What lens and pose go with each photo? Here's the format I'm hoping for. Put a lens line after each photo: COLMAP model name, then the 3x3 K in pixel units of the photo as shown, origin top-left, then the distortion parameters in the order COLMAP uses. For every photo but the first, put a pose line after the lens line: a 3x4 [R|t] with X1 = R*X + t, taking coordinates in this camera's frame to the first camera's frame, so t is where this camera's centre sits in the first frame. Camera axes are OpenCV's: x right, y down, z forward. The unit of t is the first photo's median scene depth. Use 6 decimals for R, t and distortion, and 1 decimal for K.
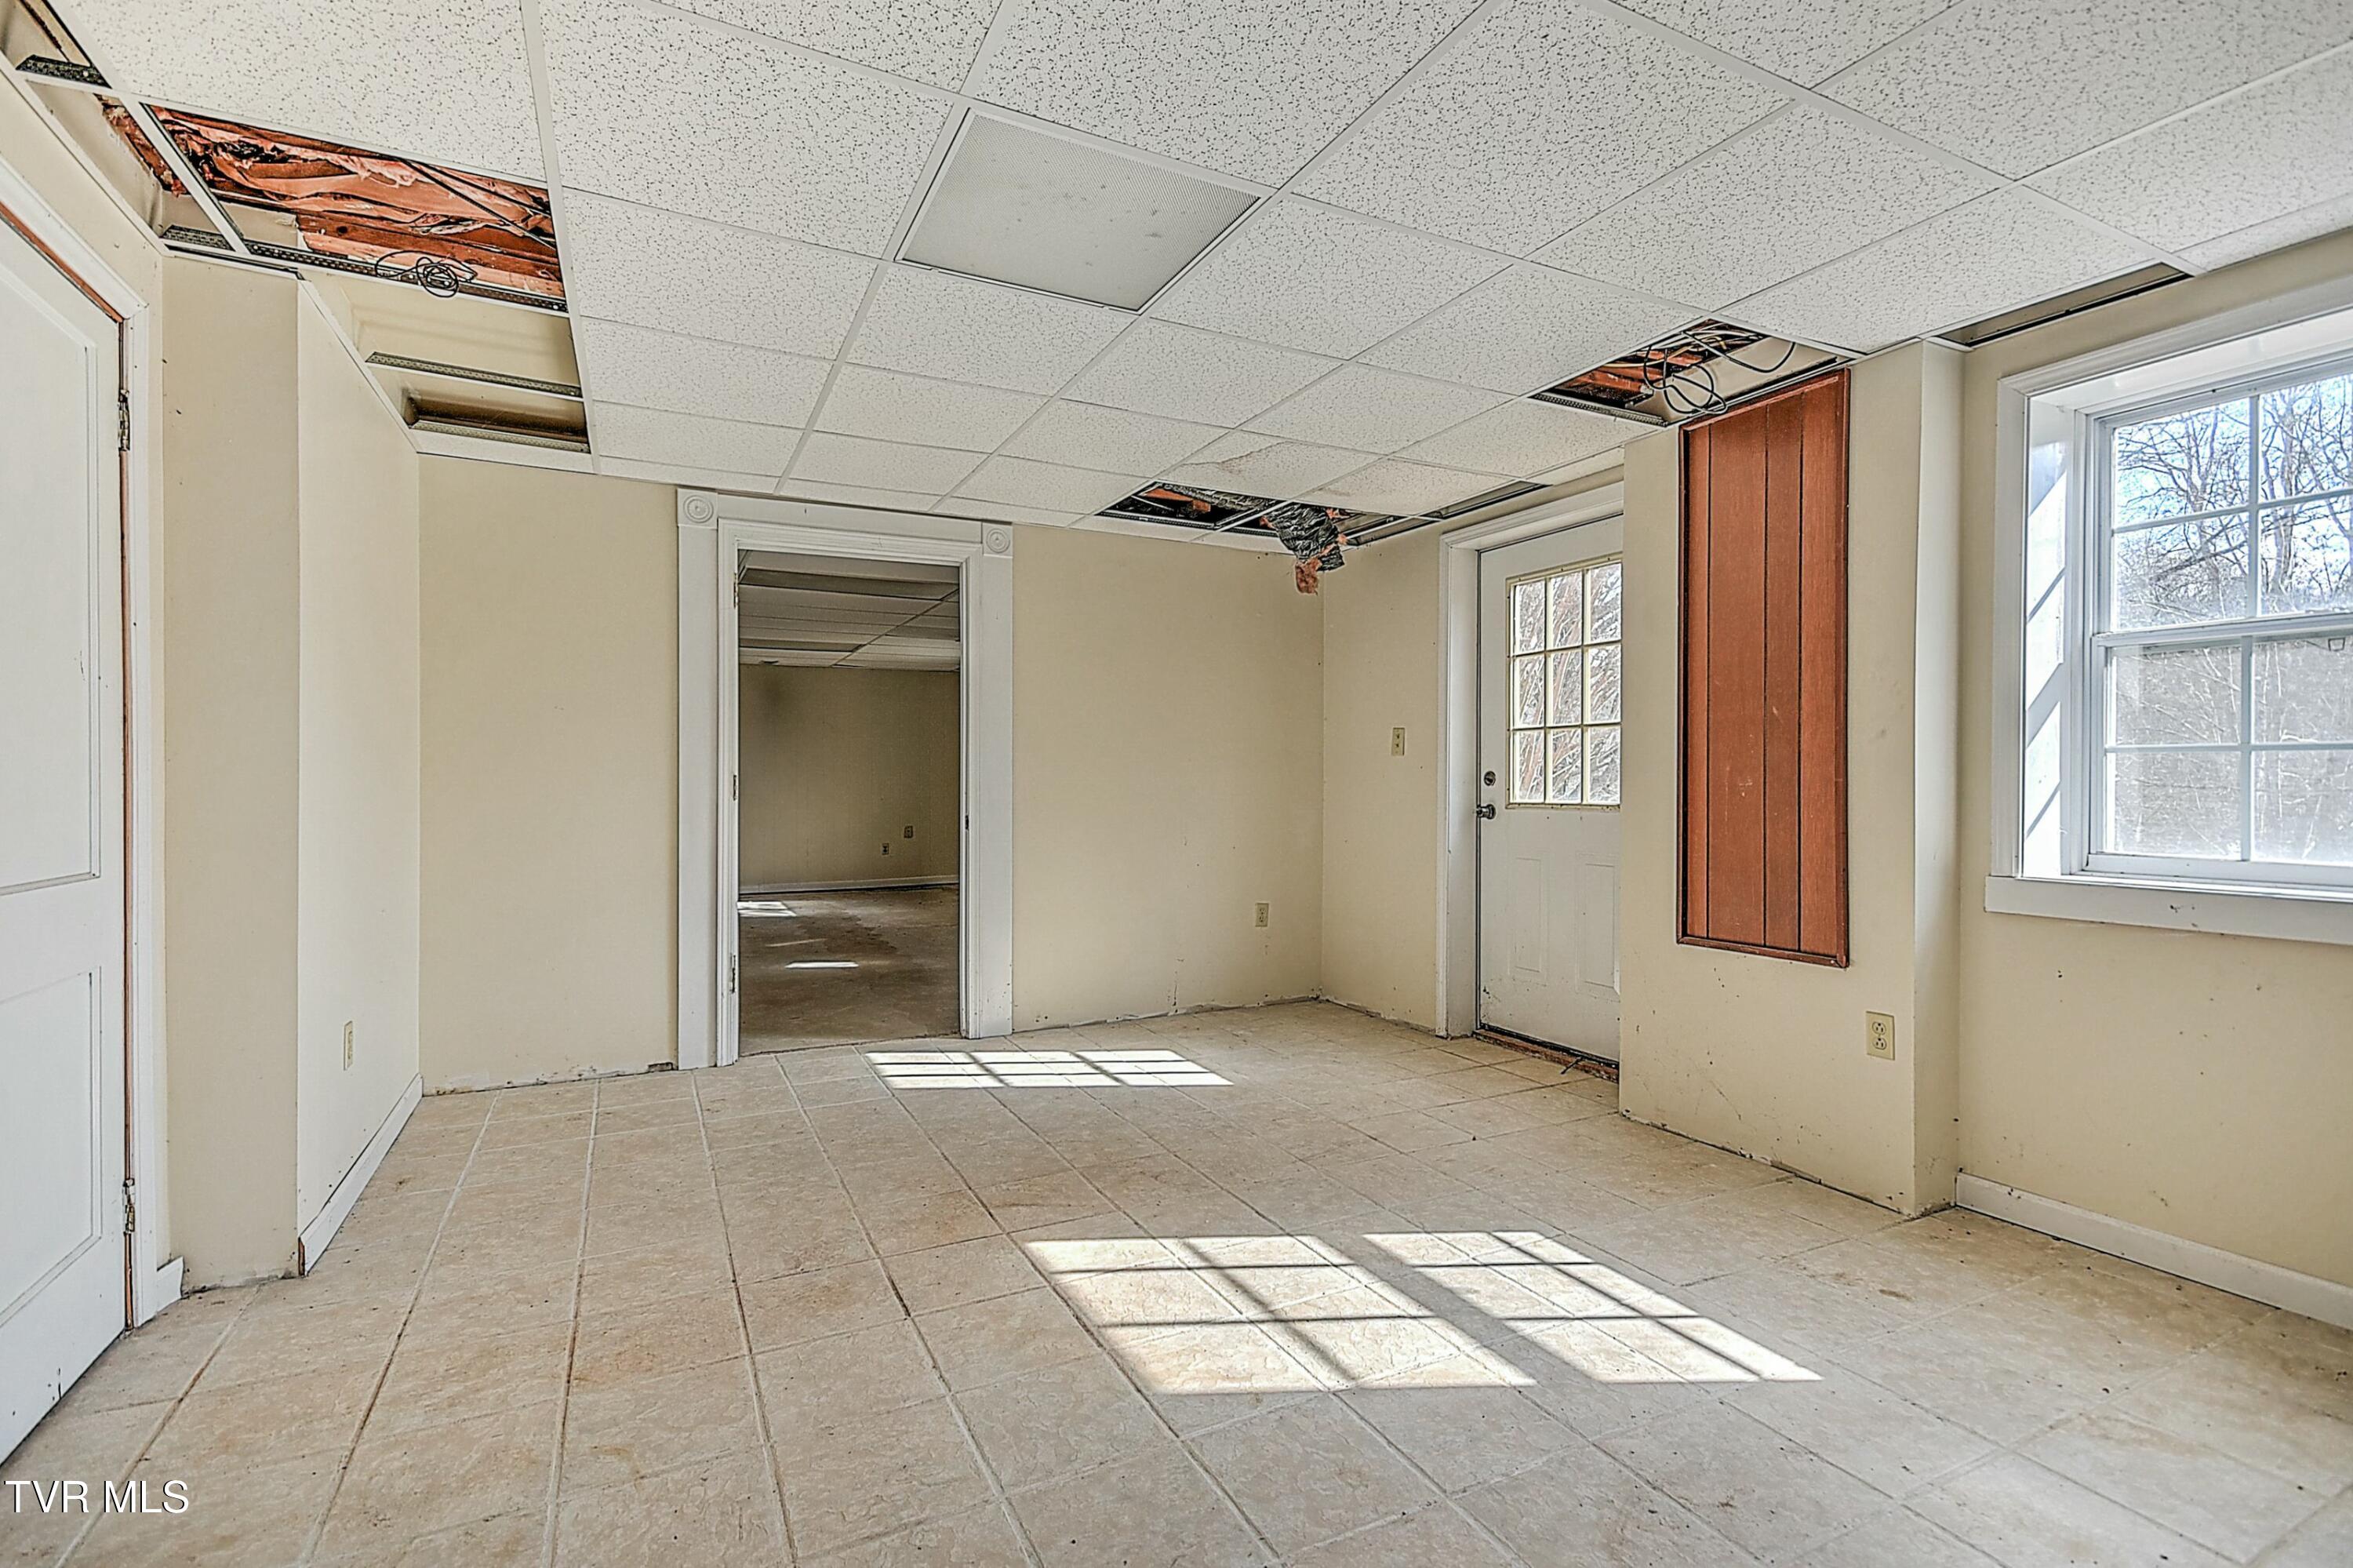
lens RADIAL K [[1098.0, 0, 1170.7], [0, 1098.0, 786.8], [0, 0, 1]] dist [0.021542, -0.001050]
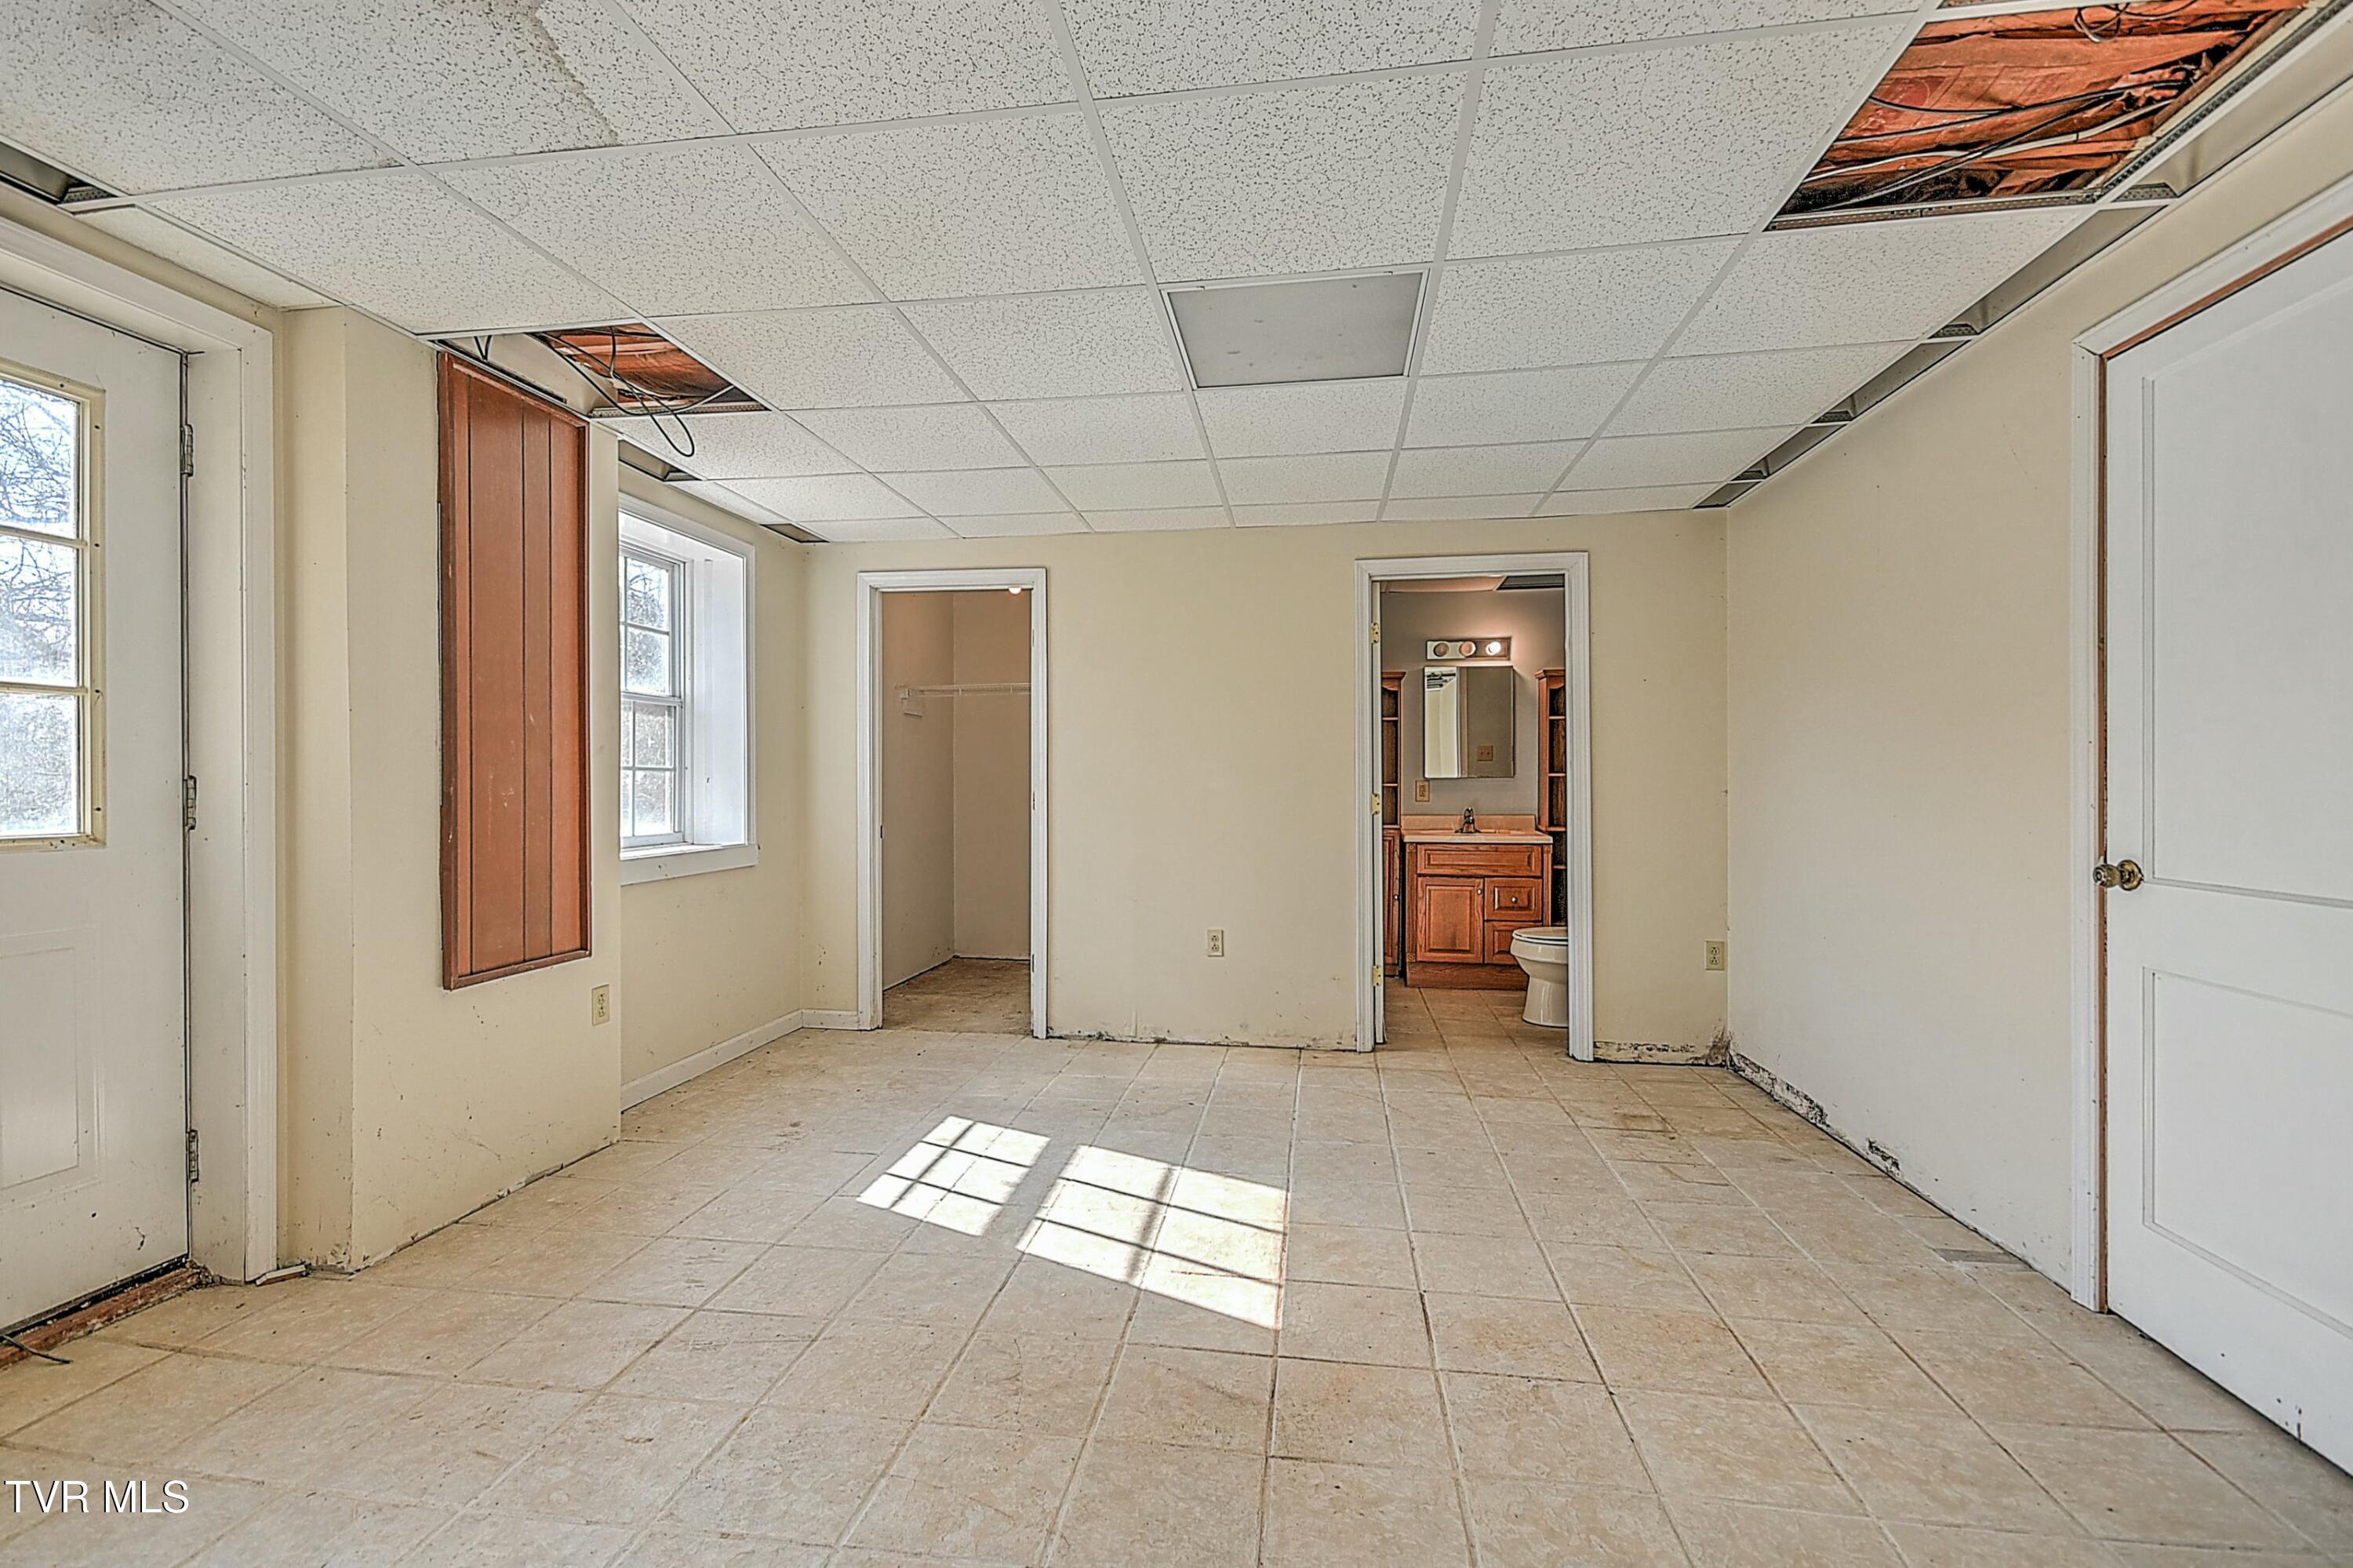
lens RADIAL K [[1025.1, 0, 1168.5], [0, 1025.1, 784.8], [0, 0, 1]] dist [0.009533, -0.005784]
pose [[-0.818721, -0.000718, 0.574191, -0.528511], [0.003784, 0.999971, 0.006645, -0.016393], [-0.574179, 0.007613, -0.818695, 1.699803]]
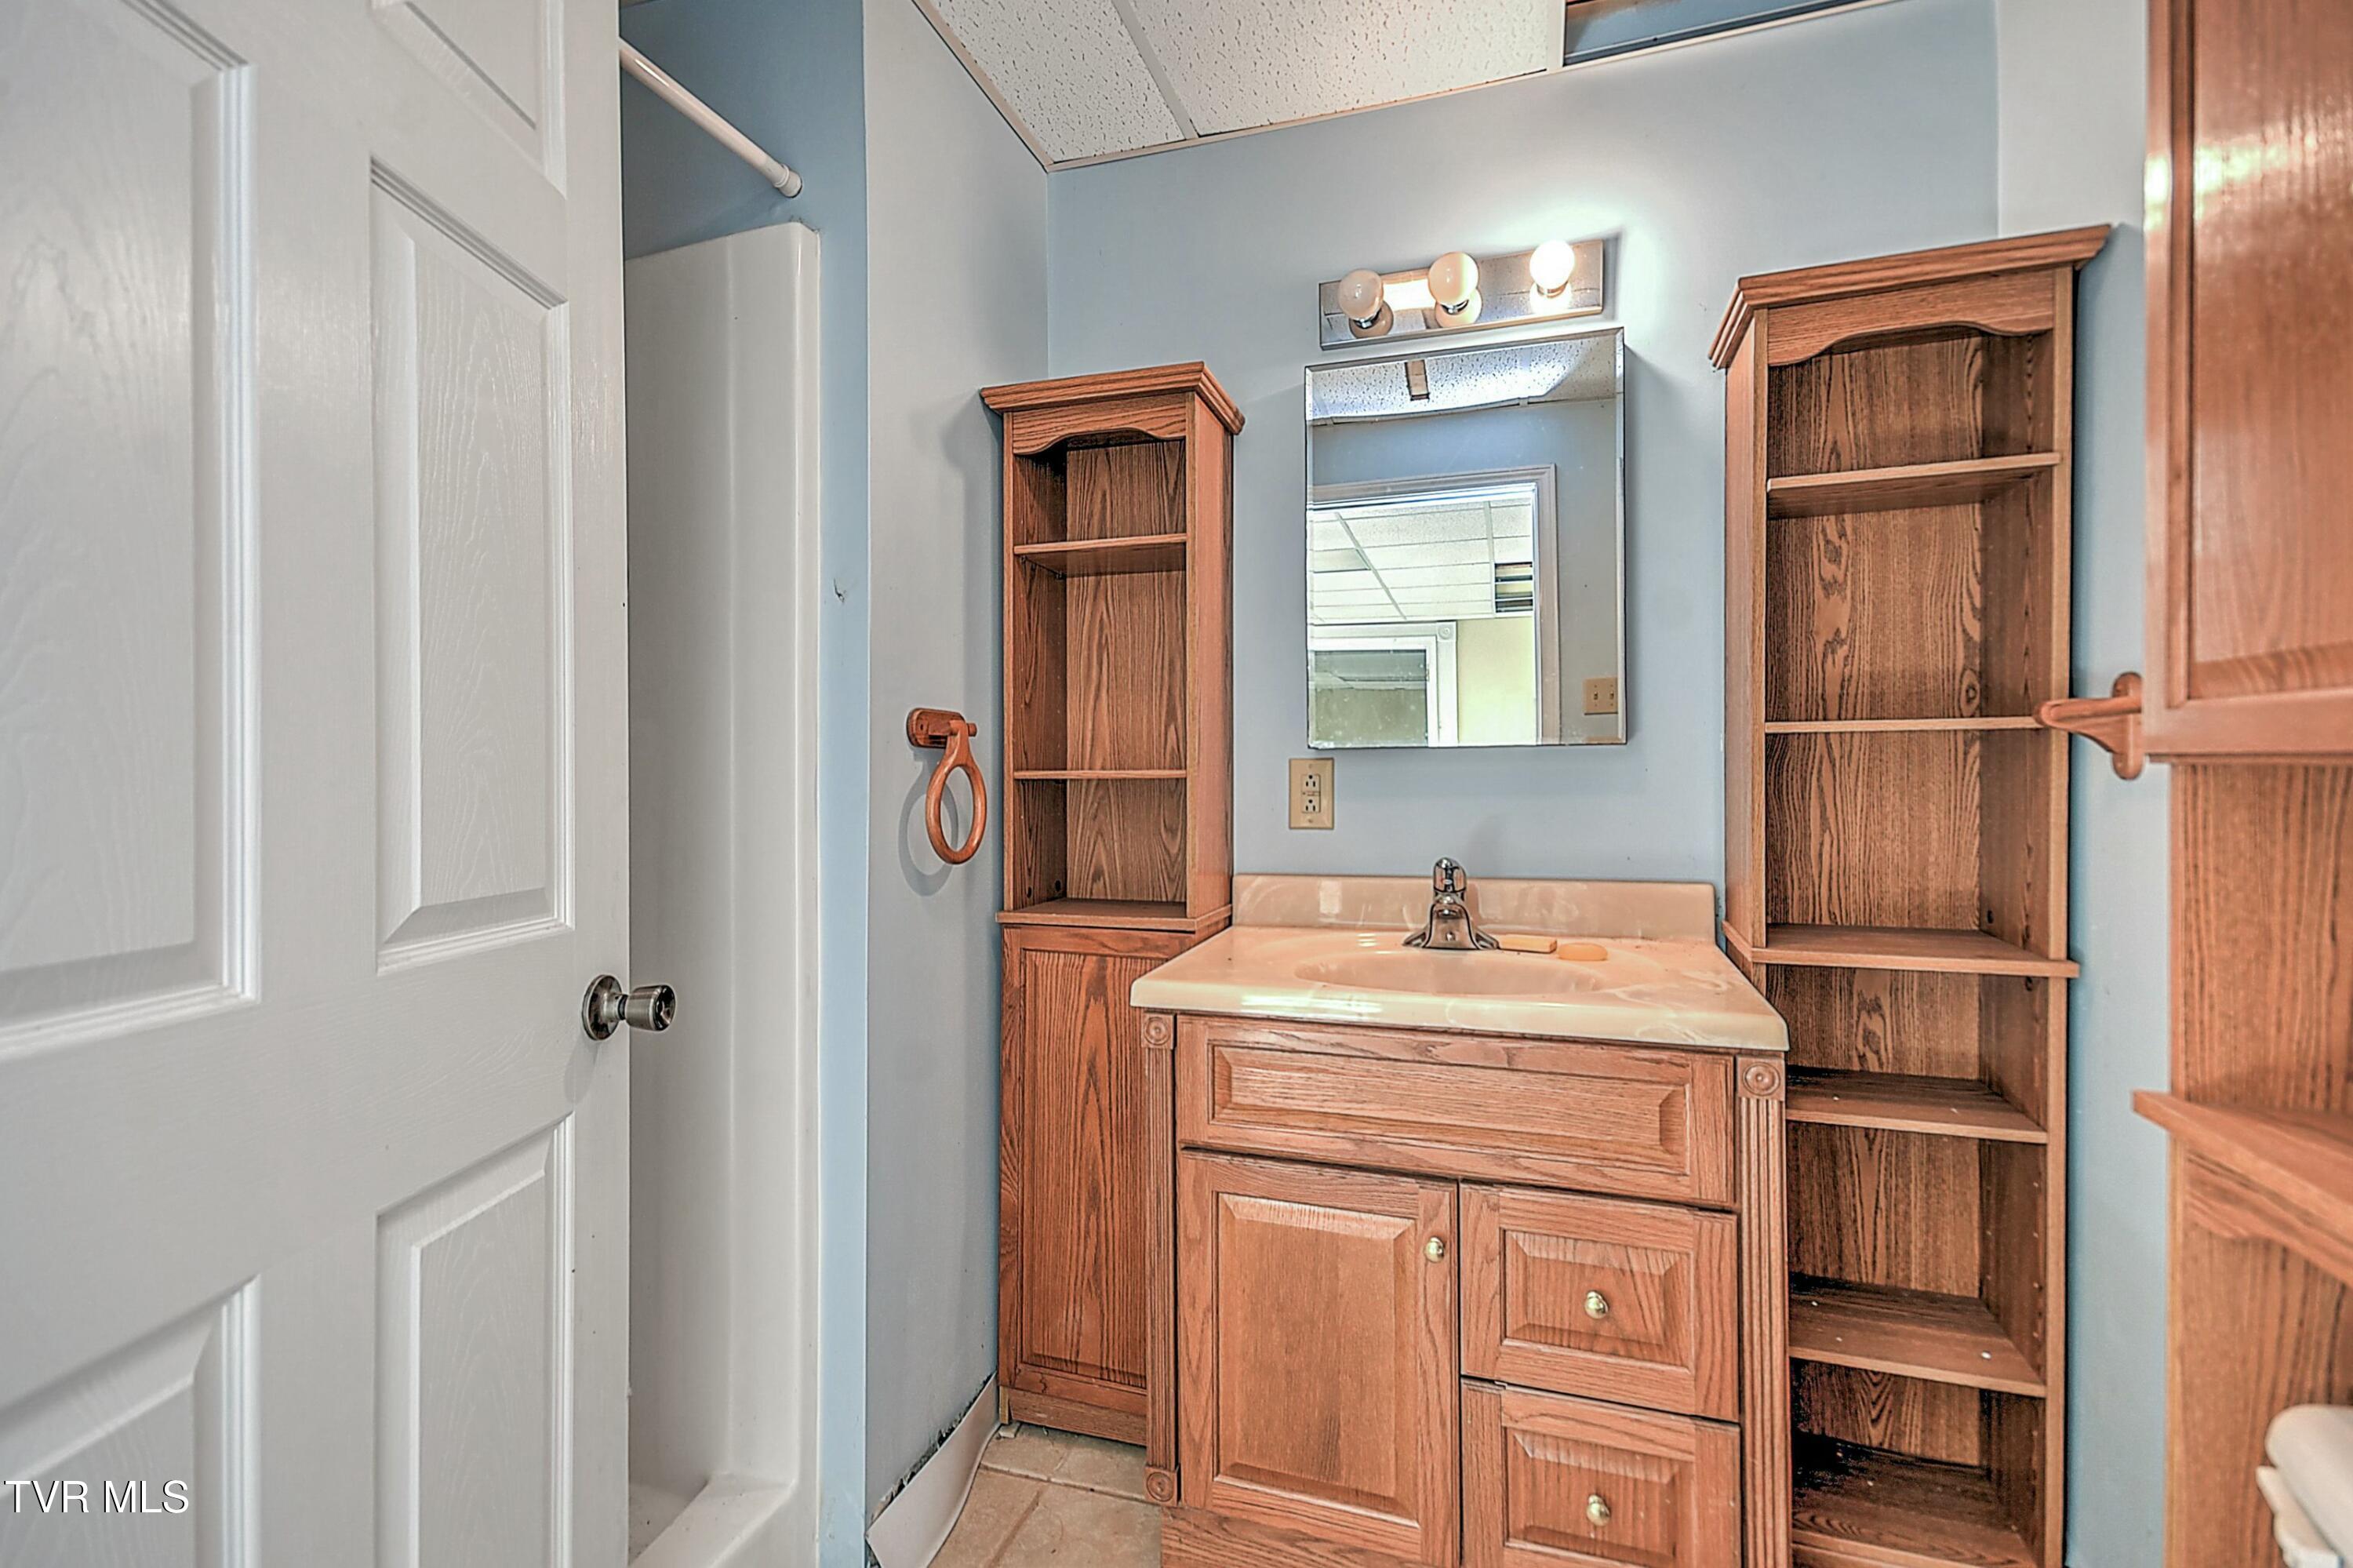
lens RADIAL K [[1098.0, 0, 1177.4], [0, 1098.0, 780.7], [0, 0, 1]] dist [0.021542, -0.001050]
pose [[-0.727537, 0.002264, 0.686064, -0.368503], [0.009162, 0.999937, 0.006417, -0.010822], [-0.686007, 0.010954, -0.727513, 1.080711]]
